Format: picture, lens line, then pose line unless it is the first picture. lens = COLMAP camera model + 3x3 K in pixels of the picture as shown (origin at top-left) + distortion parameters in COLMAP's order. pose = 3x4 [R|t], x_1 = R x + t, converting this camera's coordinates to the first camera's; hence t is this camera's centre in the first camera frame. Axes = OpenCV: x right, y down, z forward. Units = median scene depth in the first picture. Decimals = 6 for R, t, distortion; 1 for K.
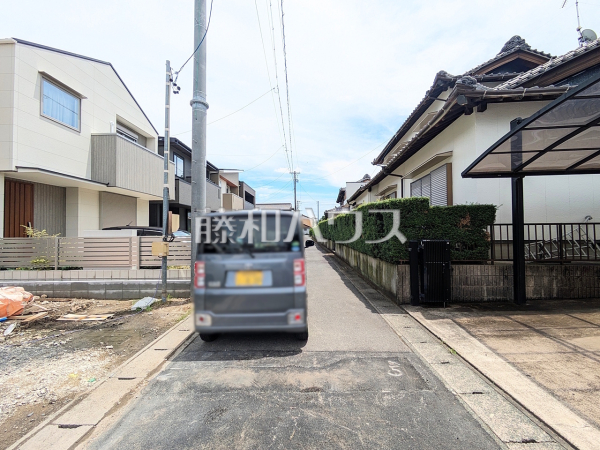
lens RADIAL K [[240.0, 0, 300.0], [0, 240.0, 225.0], [0, 0, 1]] dist [-0.000925, -0.000166]
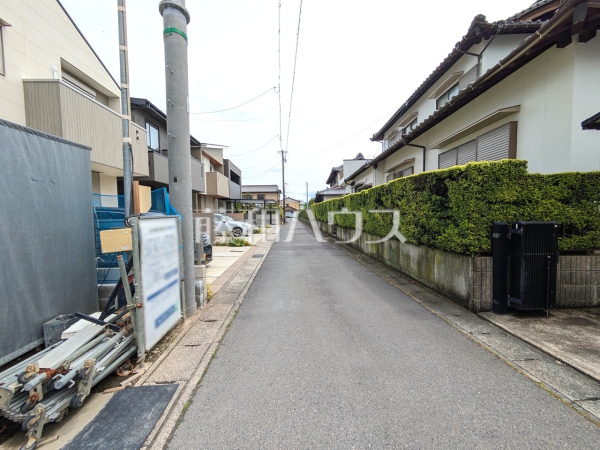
lens RADIAL K [[240.0, 0, 300.0], [0, 240.0, 225.0], [0, 0, 1]] dist [-0.000925, -0.000166]
pose [[0.997807, -0.008882, 0.065589, -0.077476], [0.004233, 0.997491, 0.070672, 0.010276], [-0.066052, -0.070240, 0.995341, 0.175576]]
